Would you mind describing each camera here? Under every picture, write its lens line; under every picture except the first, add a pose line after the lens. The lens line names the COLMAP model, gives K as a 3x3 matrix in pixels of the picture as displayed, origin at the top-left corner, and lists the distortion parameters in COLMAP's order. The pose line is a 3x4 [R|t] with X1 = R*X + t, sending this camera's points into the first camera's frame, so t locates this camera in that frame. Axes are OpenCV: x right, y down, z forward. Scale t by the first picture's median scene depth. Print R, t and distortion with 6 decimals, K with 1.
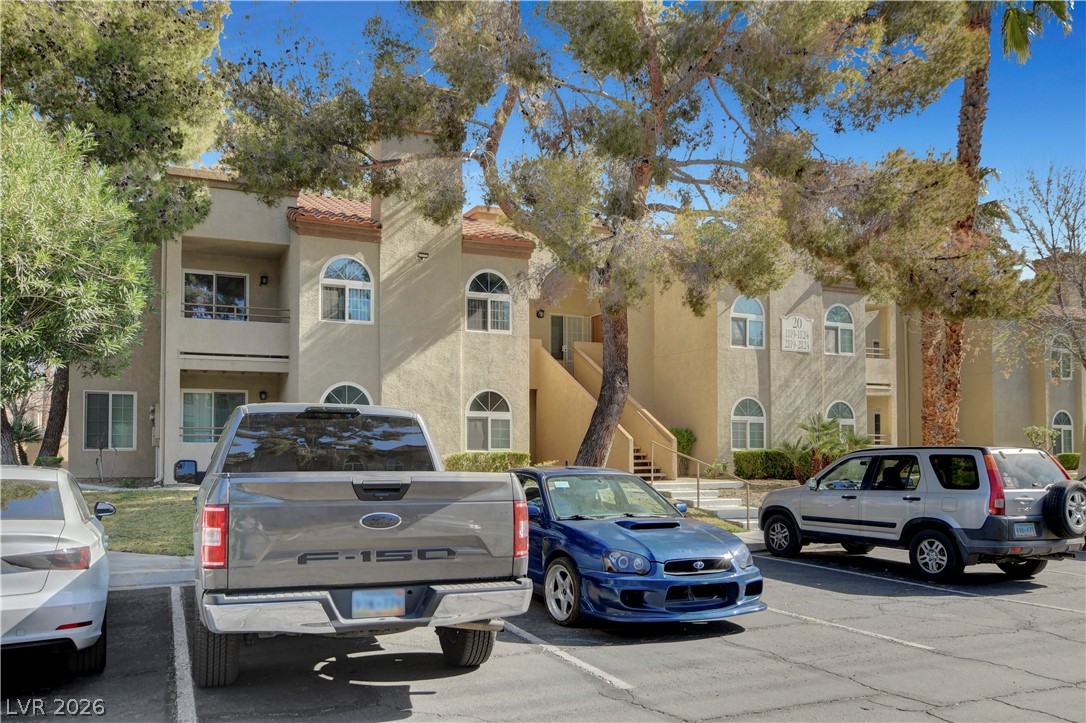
lens RADIAL K [[984.1, 0, 543.0], [0, 984.1, 361.5], [0, 0, 1]] dist [-0.001082, 0.001514]
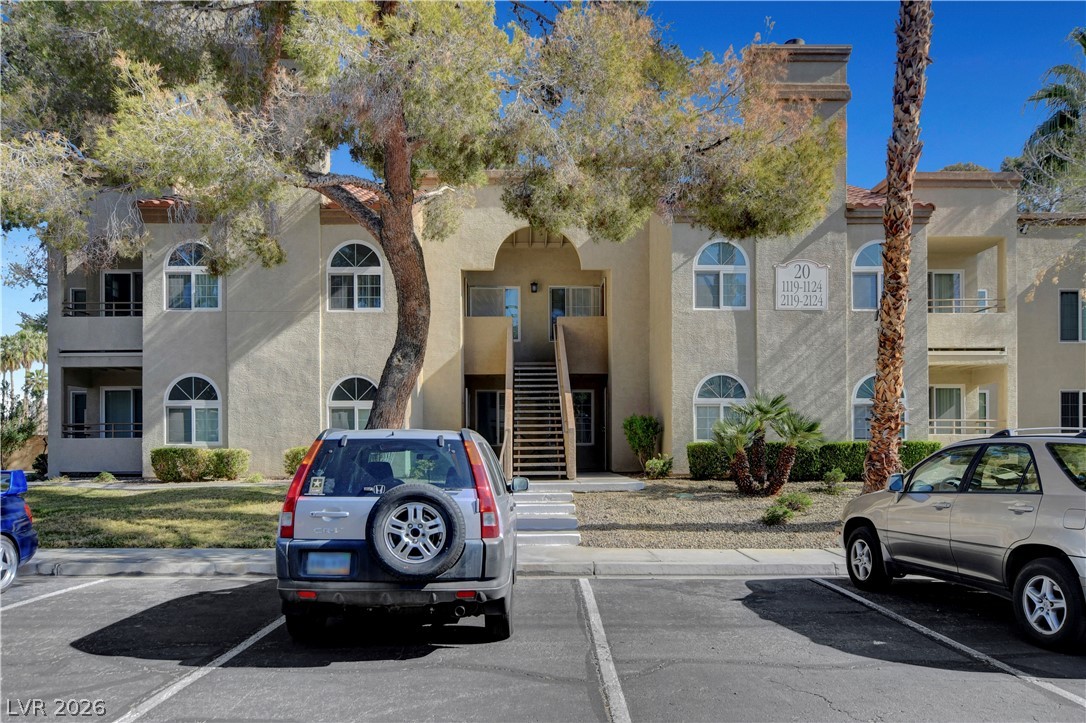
lens RADIAL K [[984.1, 0, 543.0], [0, 984.1, 361.5], [0, 0, 1]] dist [-0.001082, 0.001514]
pose [[0.887863, -0.046133, -0.457789, 0.499798], [0.046569, 0.998862, -0.010341, 0.032733], [0.457744, -0.012137, 0.889001, 0.290526]]
